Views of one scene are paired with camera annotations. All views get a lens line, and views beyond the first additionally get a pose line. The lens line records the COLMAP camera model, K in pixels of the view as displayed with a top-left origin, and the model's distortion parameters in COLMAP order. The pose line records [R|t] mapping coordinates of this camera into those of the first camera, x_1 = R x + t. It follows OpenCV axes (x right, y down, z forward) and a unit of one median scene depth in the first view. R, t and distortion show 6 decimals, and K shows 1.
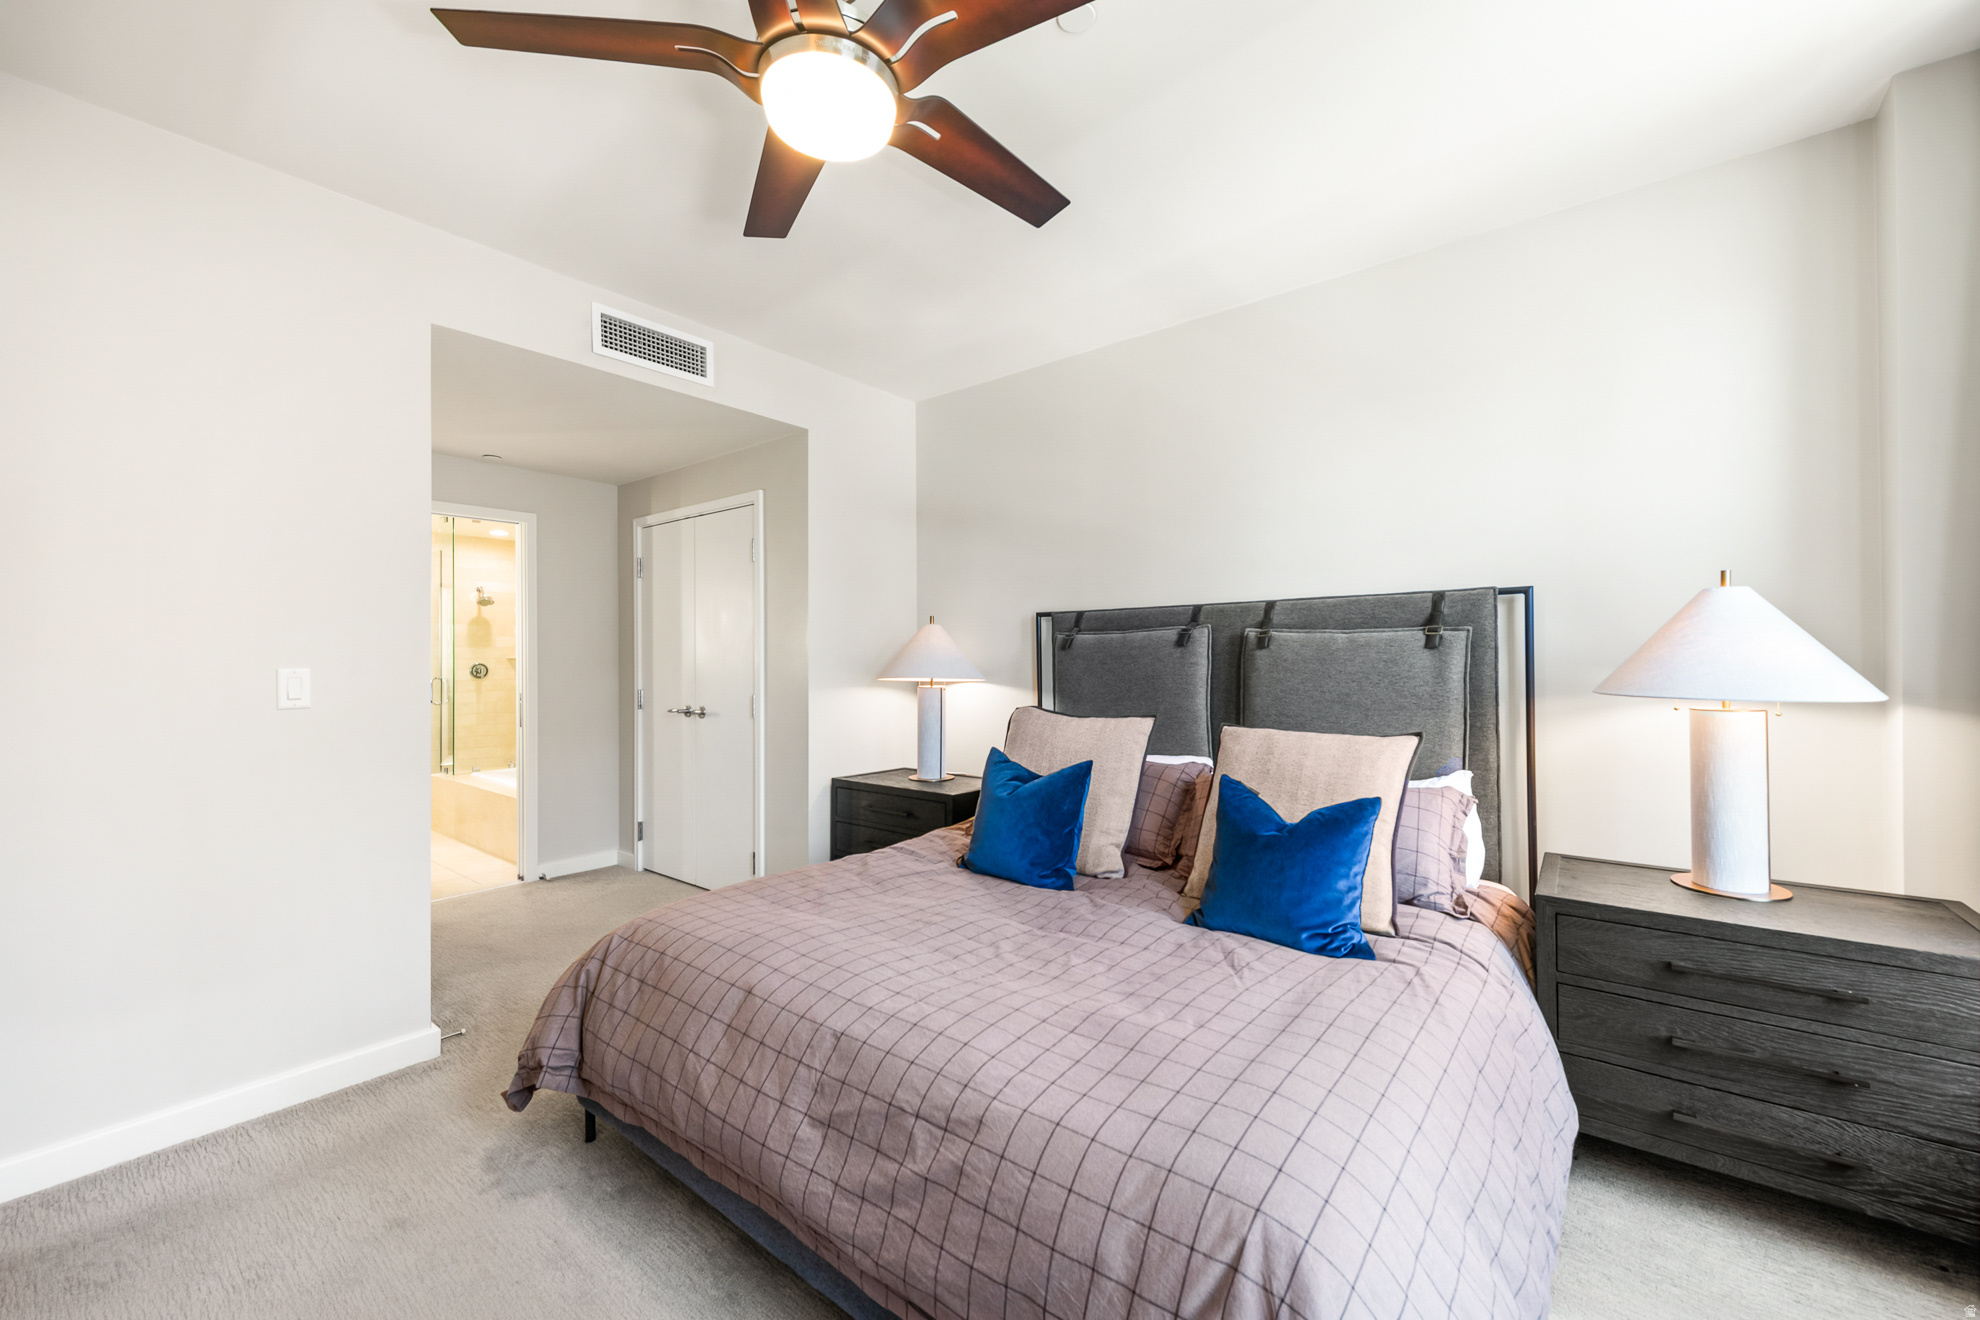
lens RADIAL K [[771.4, 0, 990.0], [0, 771.4, 660.0], [0, 0, 1]] dist [0.001255, -0.000156]
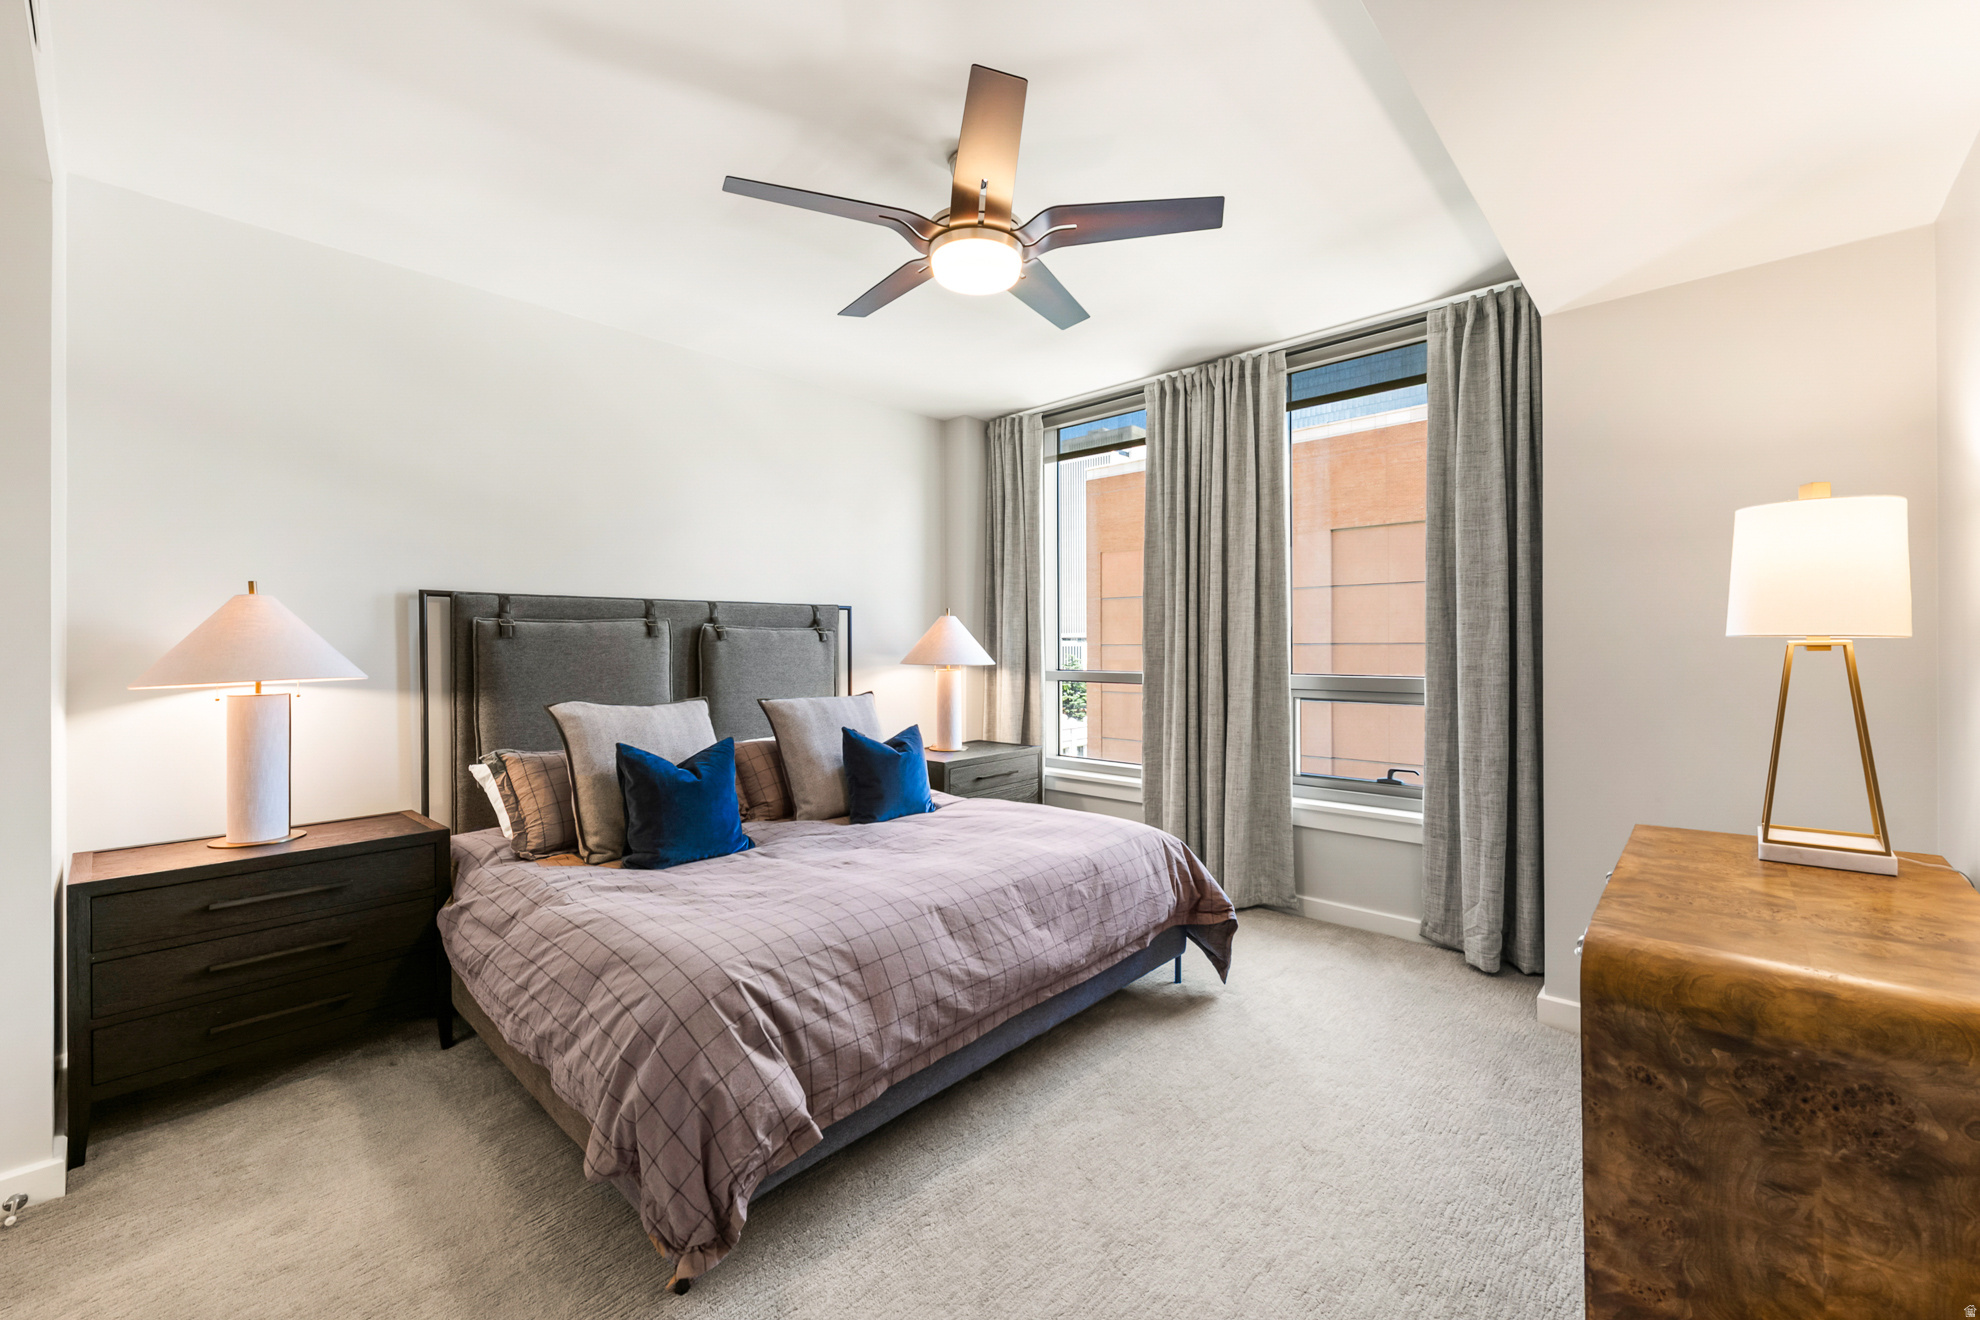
lens RADIAL K [[807.5, 0, 997.5], [0, 807.5, 631.8], [0, 0, 1]] dist [0.000345, 0.000057]
pose [[0.067442, 0.018956, 0.997543, -0.942518], [0.004414, 0.999804, -0.019297, -0.000866], [-0.997713, 0.005705, 0.067345, 0.464409]]
